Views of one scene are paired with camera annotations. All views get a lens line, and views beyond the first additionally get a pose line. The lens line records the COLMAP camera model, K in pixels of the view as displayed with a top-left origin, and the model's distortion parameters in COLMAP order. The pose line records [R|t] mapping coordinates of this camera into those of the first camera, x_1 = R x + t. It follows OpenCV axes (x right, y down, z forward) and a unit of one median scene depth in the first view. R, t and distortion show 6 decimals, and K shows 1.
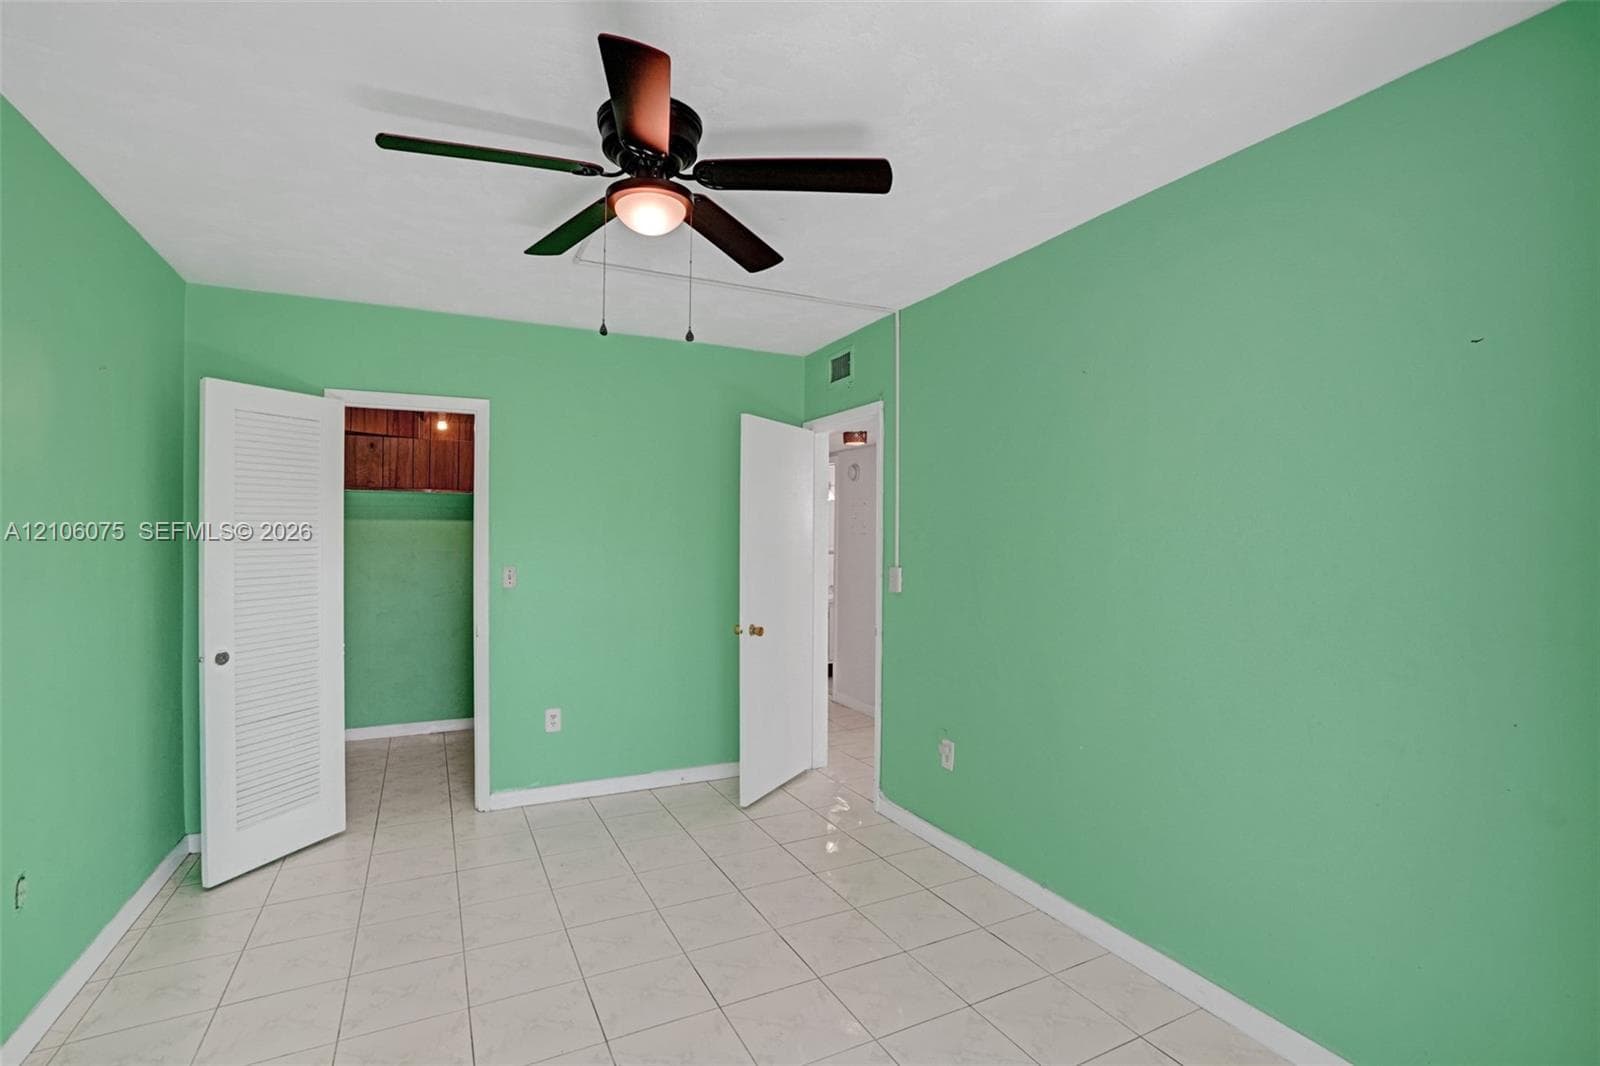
lens RADIAL K [[761.8, 0, 803.9], [0, 761.8, 538.2], [0, 0, 1]] dist [-0.023383, 0.030126]
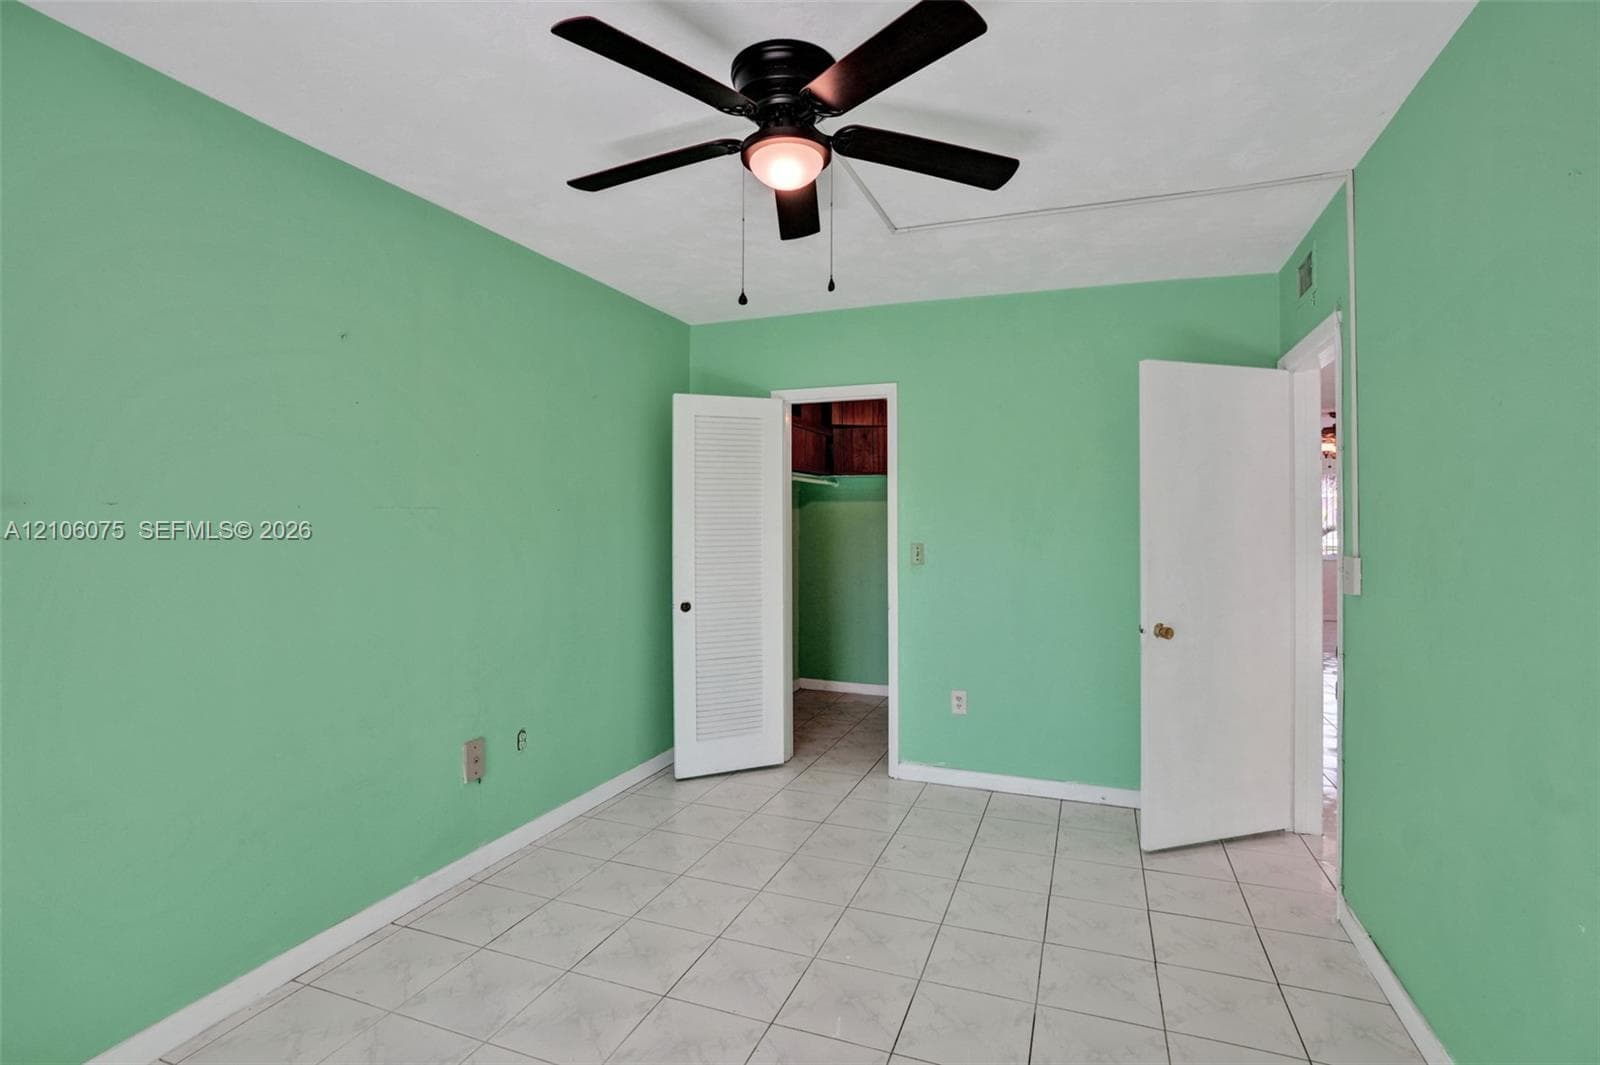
lens RADIAL K [[763.2, 0, 804.7], [0, 763.2, 514.0], [0, 0, 1]] dist [-0.020103, -0.000516]
pose [[0.694340, -0.004758, -0.719631, 0.249966], [-0.003279, 0.999947, -0.009776, 0.008034], [0.719640, 0.009147, 0.694288, 0.183604]]
